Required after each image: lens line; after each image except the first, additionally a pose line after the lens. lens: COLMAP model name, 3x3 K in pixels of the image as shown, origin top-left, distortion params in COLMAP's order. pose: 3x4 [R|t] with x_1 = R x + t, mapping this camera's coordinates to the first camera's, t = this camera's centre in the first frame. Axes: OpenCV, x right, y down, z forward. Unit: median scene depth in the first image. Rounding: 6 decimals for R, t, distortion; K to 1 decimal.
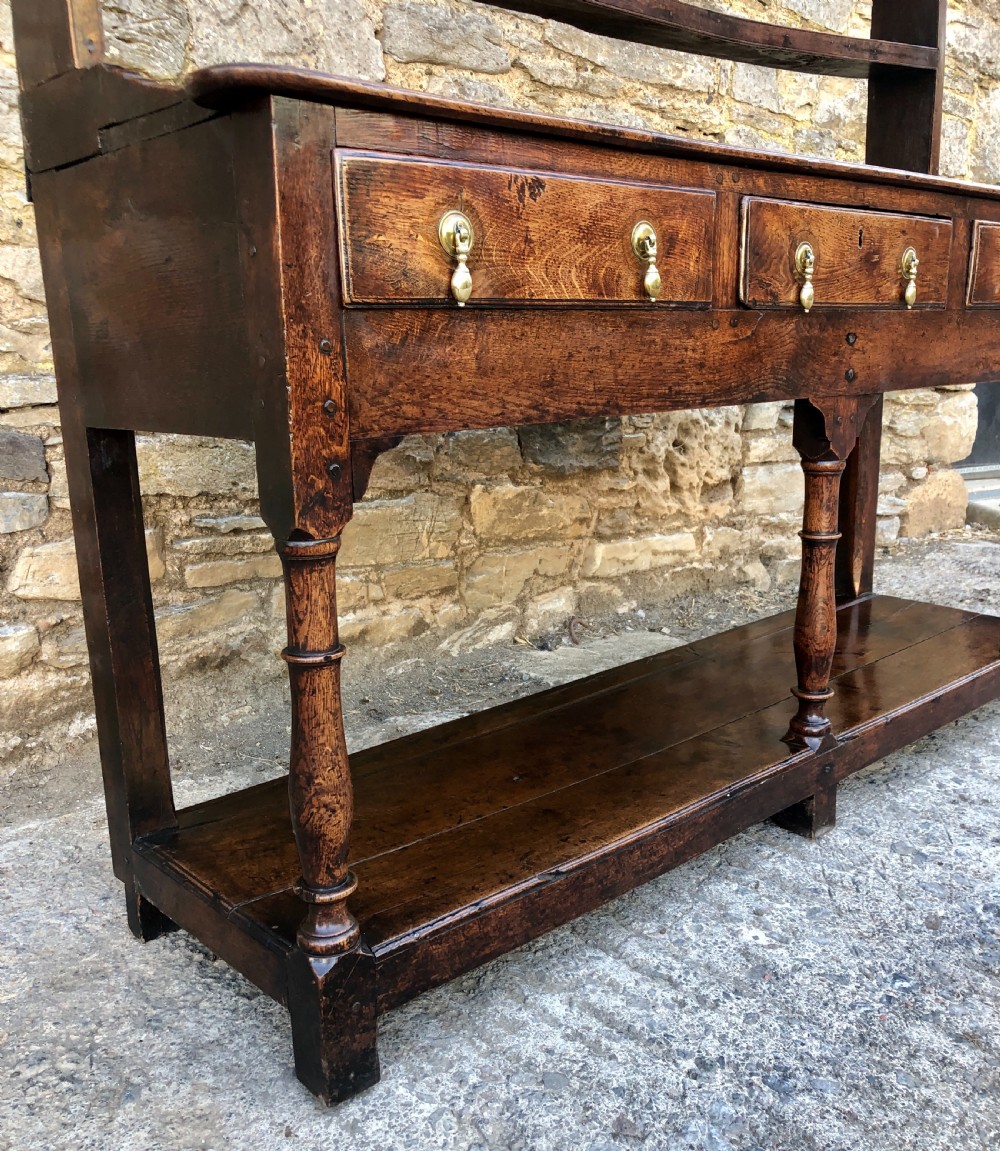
lens RADIAL K [[1091.4, 0, 499.1], [0, 1091.4, 589.7], [0, 0, 1]] dist [0.012145, 0.000000]
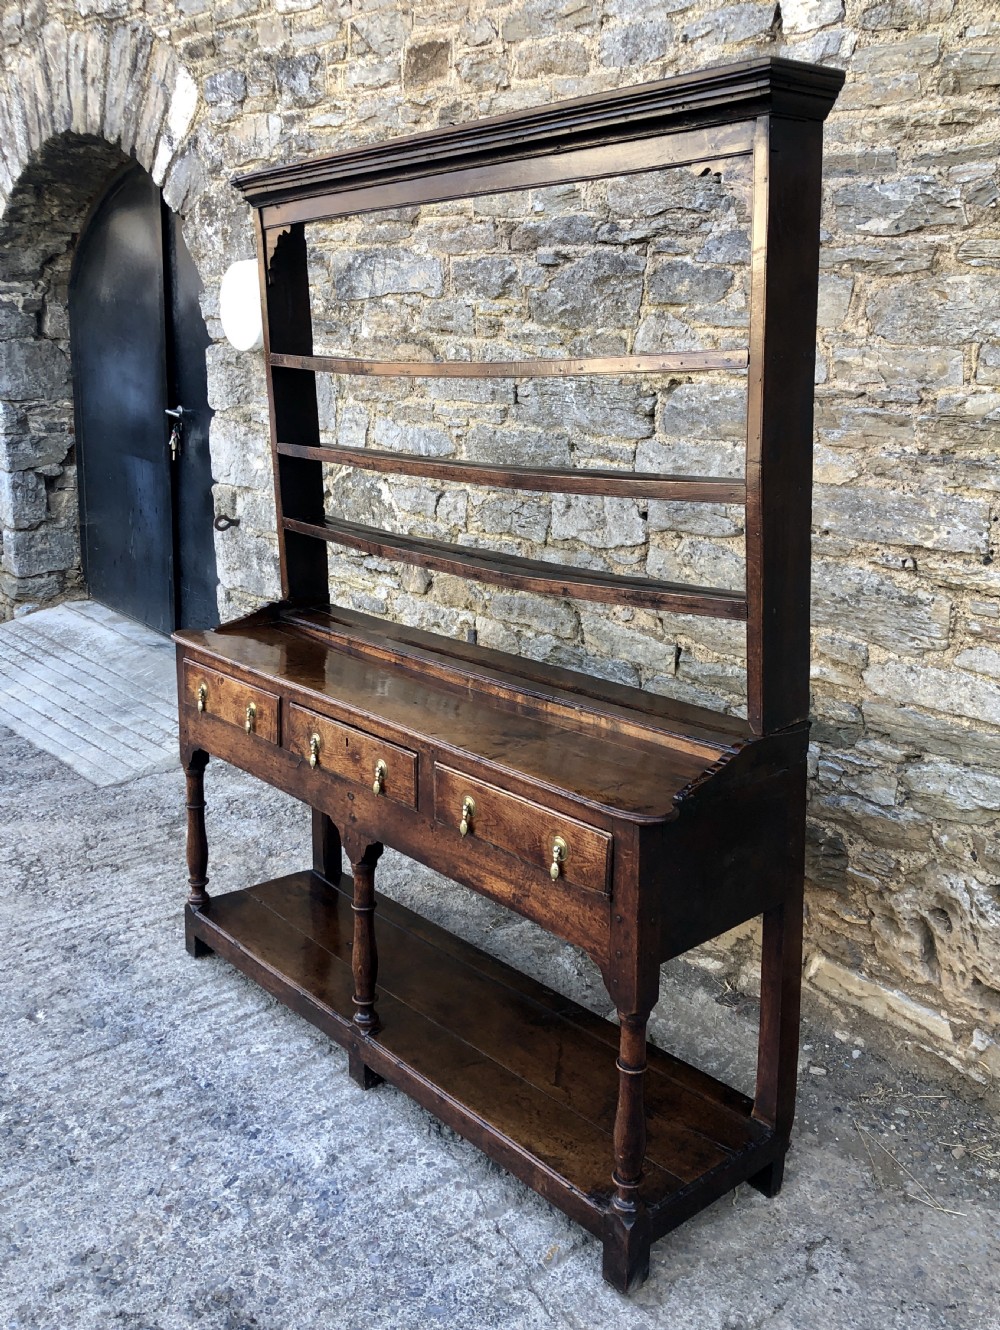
lens RADIAL K [[1223.8, 0, 505.2], [0, 1223.8, 593.2], [0, 0, 1]] dist [0.015301, 0.000000]
pose [[-0.018355, 0.208289, -0.977895, 2.265528], [-0.231650, 0.950561, 0.206815, -1.051018], [0.972626, 0.230326, 0.030803, 1.187836]]
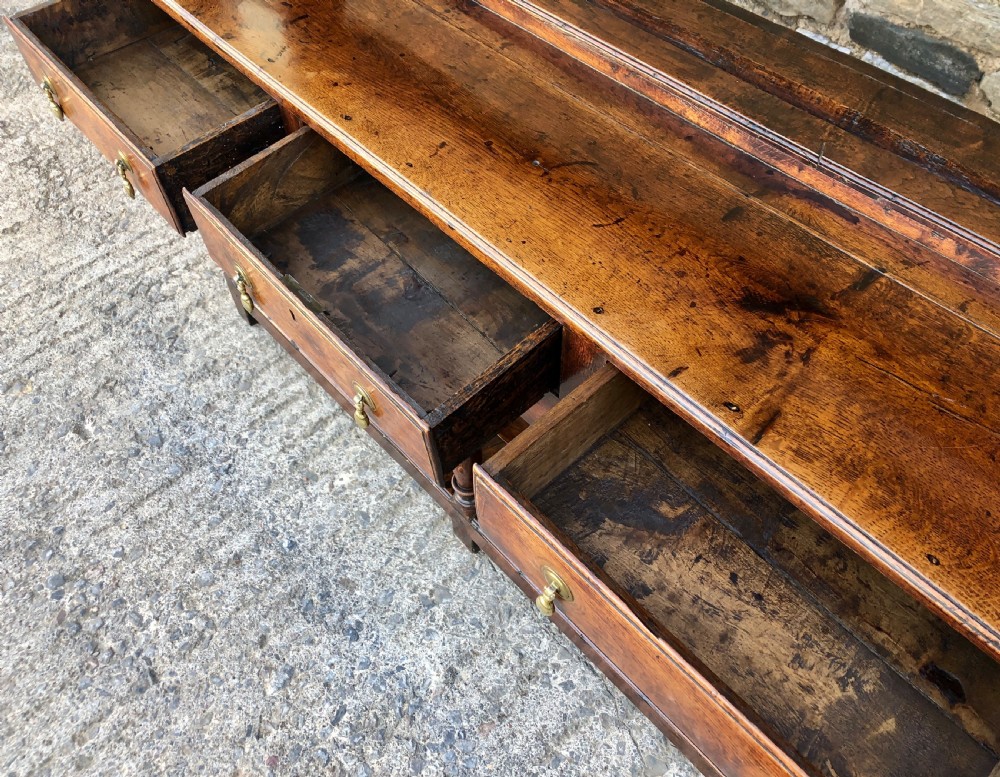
lens RADIAL K [[854.6, 0, 481.6], [0, 854.6, 383.3], [0, 0, 1]] dist [0.014951, -0.007348]
pose [[-0.014184, 0.804745, -0.593452, 0.916930], [-0.176932, 0.582126, 0.793615, -0.889160], [0.984121, 0.116257, 0.134128, 1.026141]]
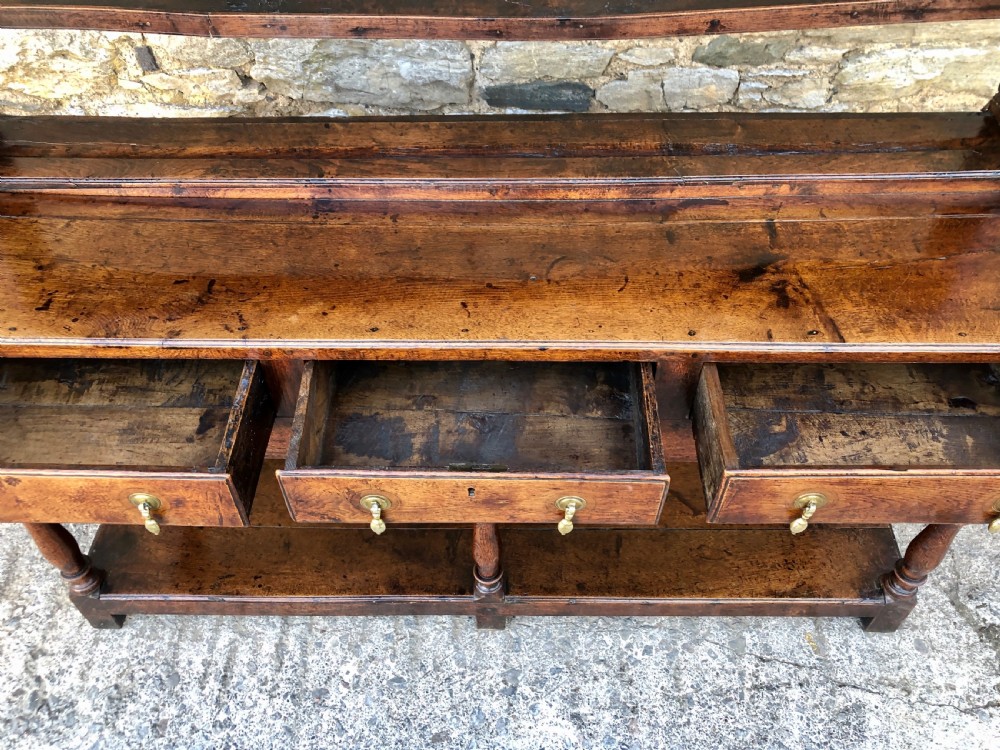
lens RADIAL K [[851.1, 0, 505.8], [0, 851.1, 369.4], [0, 0, 1]] dist [0.002541, 0.013995]
pose [[0.735252, 0.516490, -0.438911, 0.758485], [-0.155300, 0.758705, 0.632652, -0.923740], [0.659762, -0.396996, 0.638050, 0.506502]]
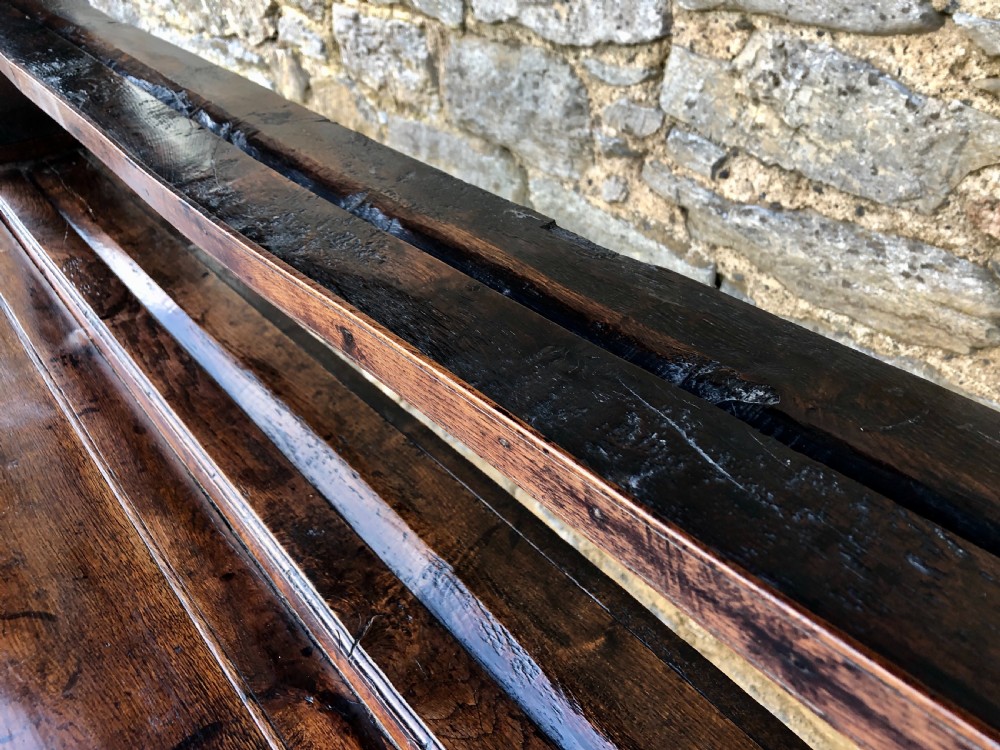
lens RADIAL K [[825.9, 0, 500.7], [0, 825.9, 372.1], [0, 0, 1]] dist [0.012321, -0.002552]
pose [[-0.050386, 0.574109, -0.817227, 0.615489], [-0.212599, 0.793347, 0.570441, -0.857851], [0.975840, 0.202484, 0.082082, 1.374632]]
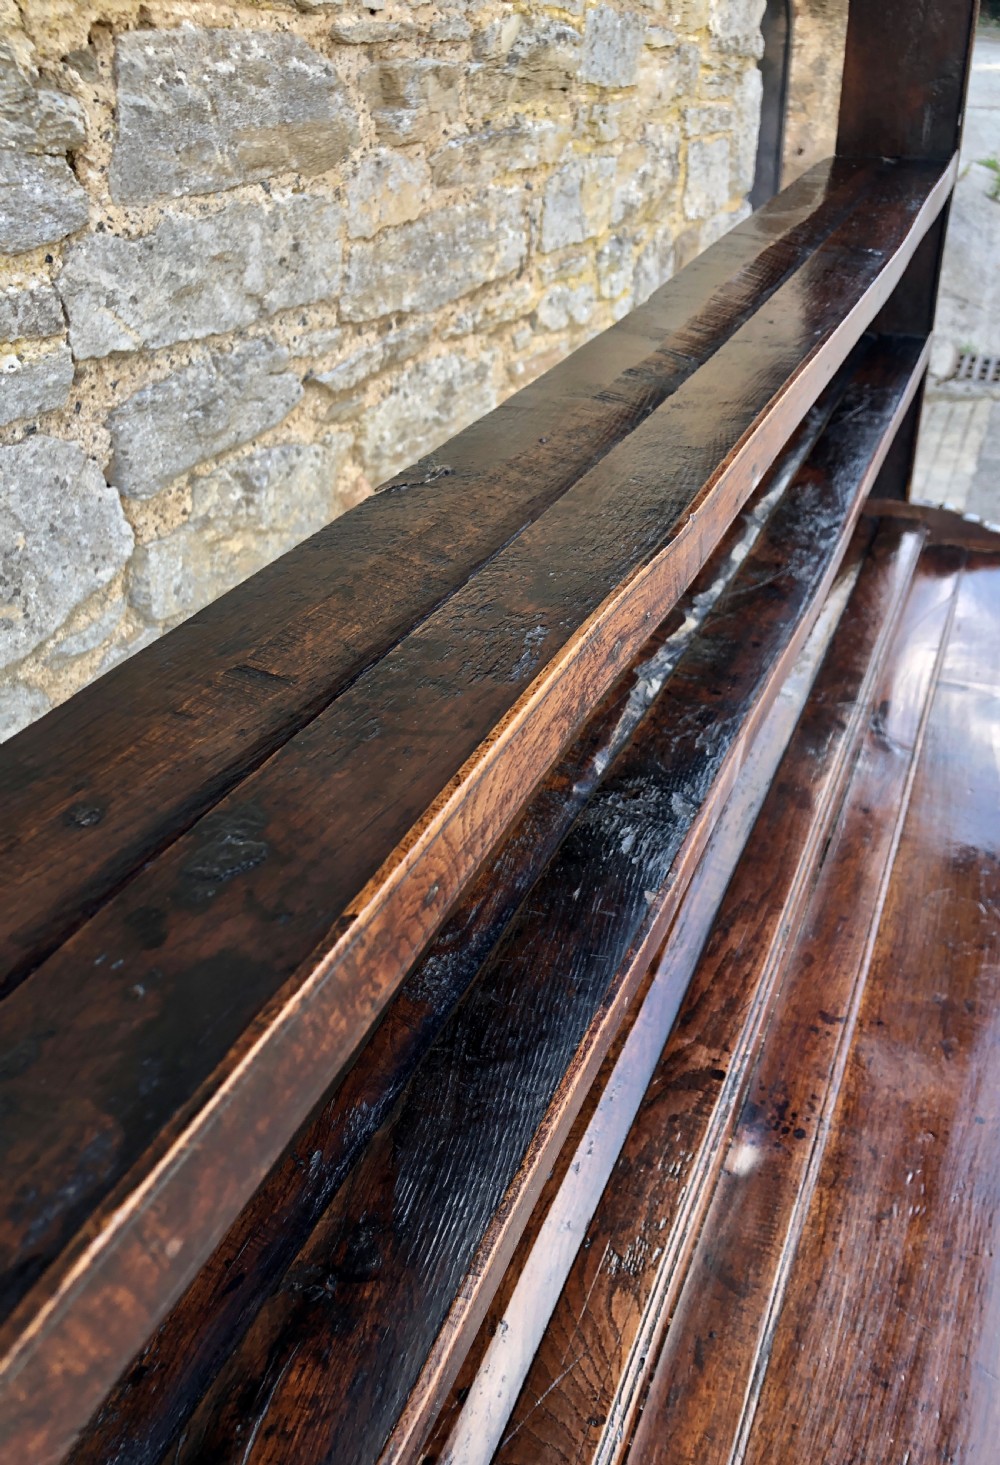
lens RADIAL K [[1205.5, 0, 533.7], [0, 1205.5, 727.4], [0, 0, 1]] dist [-0.002331, -0.000321]
pose [[0.896958, -0.235600, 0.374110, -0.253673], [0.114909, 0.941333, 0.317313, -0.823724], [-0.426921, -0.241628, 0.871409, 0.614676]]
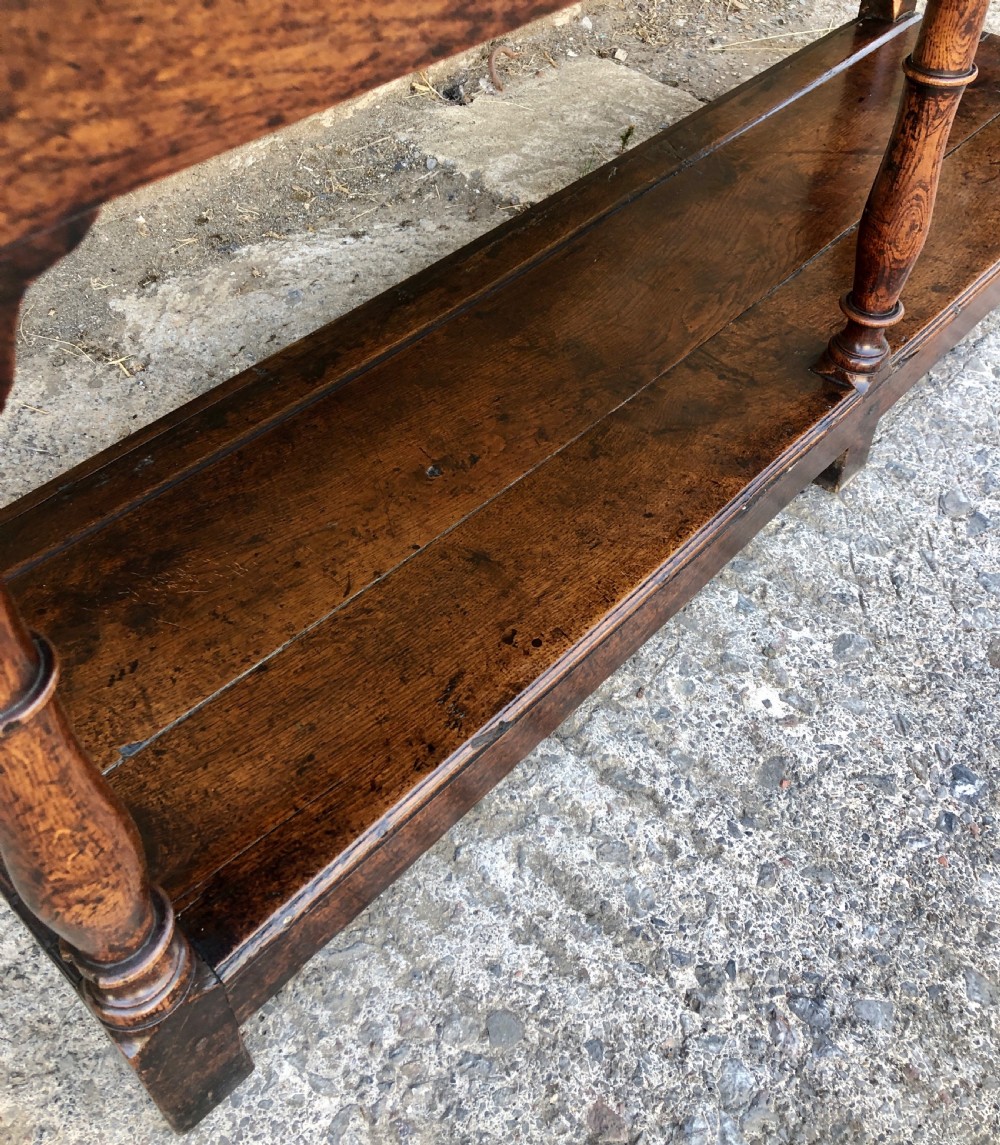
lens RADIAL K [[1094.3, 0, 502.4], [0, 1094.3, 489.9], [0, 0, 1]] dist [0.011077, 0.000000]
pose [[0.995837, -0.046891, 0.078160, 0.008507], [-0.000264, 0.856029, 0.516927, -0.182427], [-0.091146, -0.514796, 0.852454, 0.469592]]
